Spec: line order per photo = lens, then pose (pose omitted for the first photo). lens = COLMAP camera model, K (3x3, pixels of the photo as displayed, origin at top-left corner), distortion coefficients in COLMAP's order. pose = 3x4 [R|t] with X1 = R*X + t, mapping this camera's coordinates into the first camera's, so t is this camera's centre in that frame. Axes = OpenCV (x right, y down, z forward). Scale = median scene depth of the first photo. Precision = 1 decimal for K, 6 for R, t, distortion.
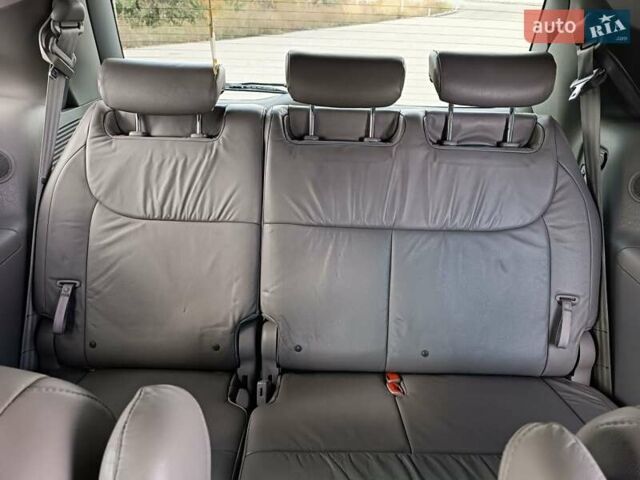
lens RADIAL K [[466.2, 0, 320.3], [0, 466.2, 243.0], [0, 0, 1]] dist [0.034821, -0.033987]
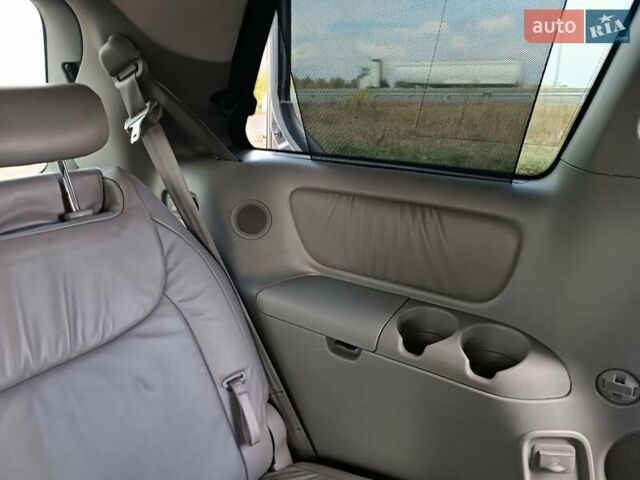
lens RADIAL K [[466.2, 0, 319.3], [0, 466.2, 242.8], [0, 0, 1]] dist [0.034821, -0.033987]
pose [[0.609825, -0.282078, 0.740639, 0.101605], [0.390133, 0.920293, 0.029275, -0.056114], [-0.689862, 0.271095, 0.671265, 0.319963]]
